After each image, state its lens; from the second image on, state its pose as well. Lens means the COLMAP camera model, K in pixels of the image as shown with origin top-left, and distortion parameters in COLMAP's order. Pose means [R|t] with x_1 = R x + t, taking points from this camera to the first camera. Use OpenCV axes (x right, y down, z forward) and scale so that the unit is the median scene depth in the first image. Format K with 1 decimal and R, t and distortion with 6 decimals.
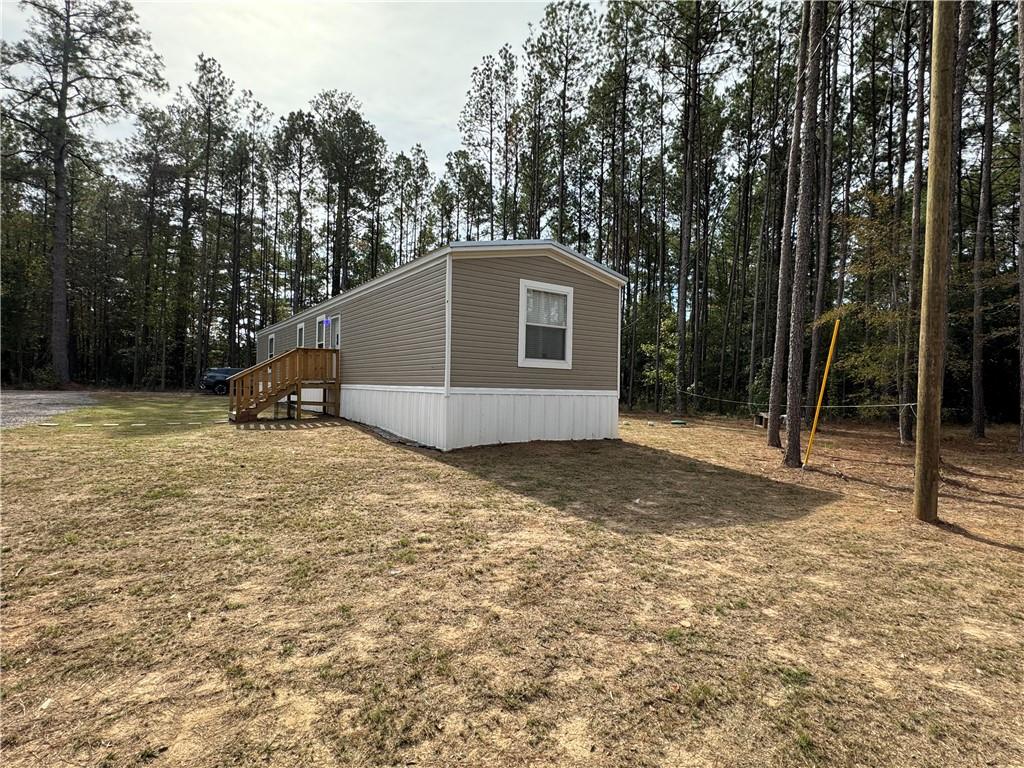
lens RADIAL K [[506.9, 0, 509.2], [0, 506.9, 385.2], [0, 0, 1]] dist [-0.001782, 0.000506]
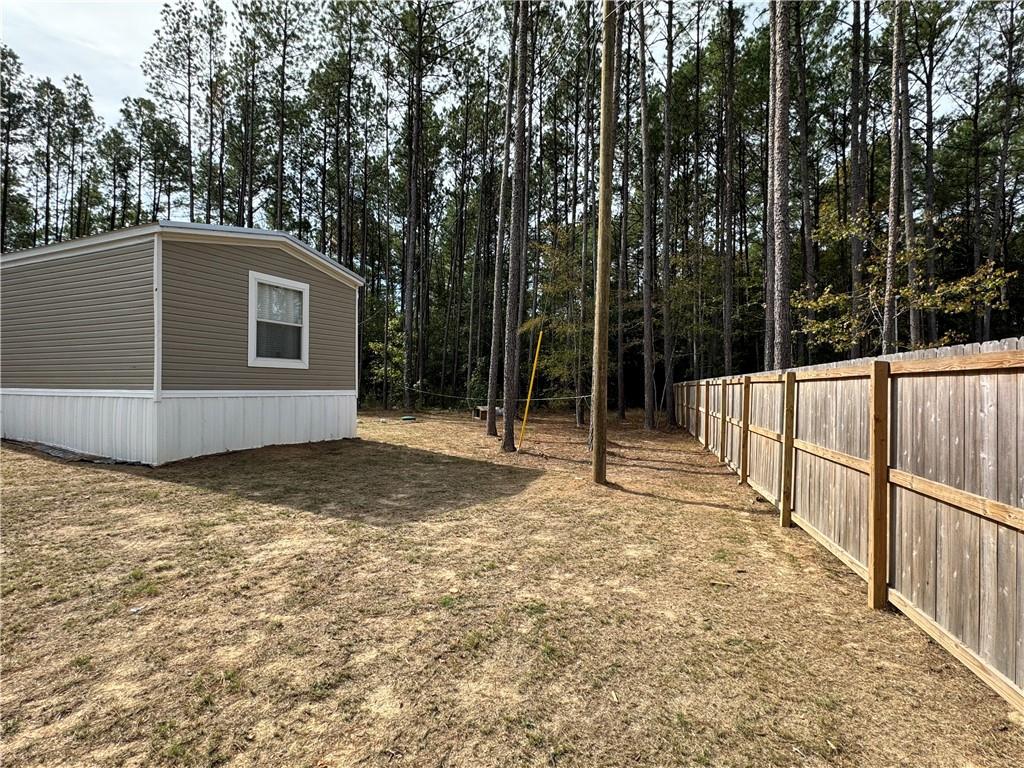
lens RADIAL K [[506.9, 0, 509.2], [0, 506.9, 385.2], [0, 0, 1]] dist [-0.001782, 0.000506]
pose [[0.860375, -0.013684, 0.509478, -0.044091], [0.010141, 0.999901, 0.009732, -0.006641], [-0.509561, -0.003207, 0.860429, -0.028281]]
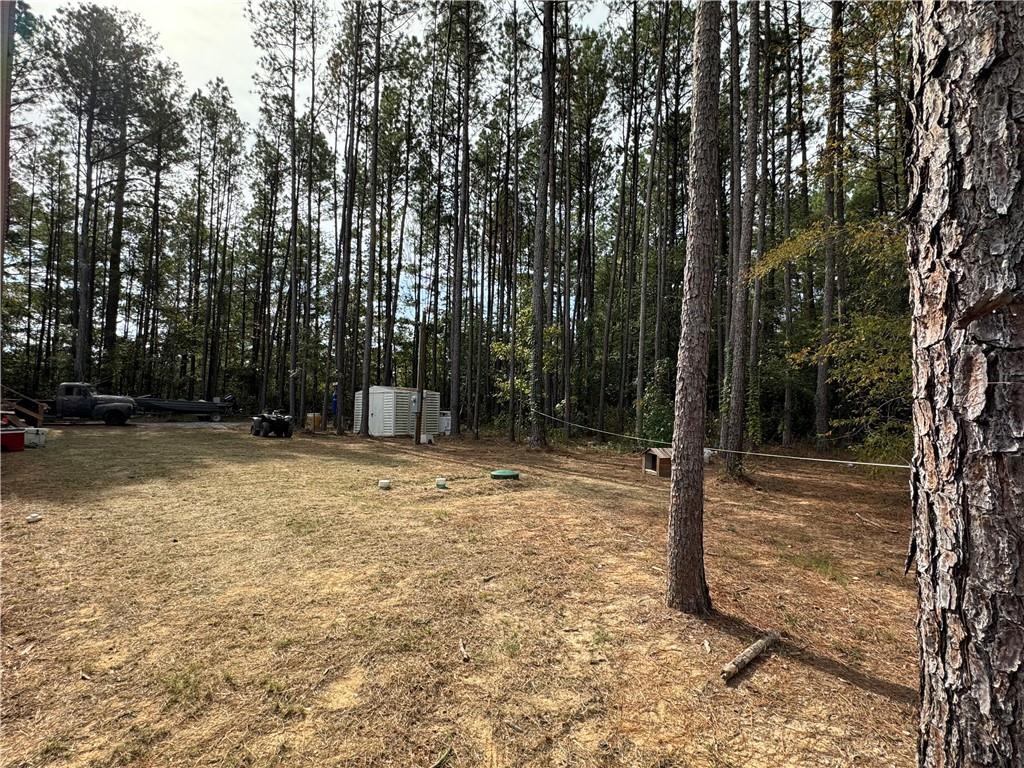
lens RADIAL K [[506.9, 0, 509.2], [0, 506.9, 385.2], [0, 0, 1]] dist [-0.001782, 0.000506]
pose [[0.983628, -0.000993, 0.180207, 0.443447], [0.006612, 0.999510, -0.030585, -0.002656], [-0.180088, 0.031276, 0.983153, 0.884794]]
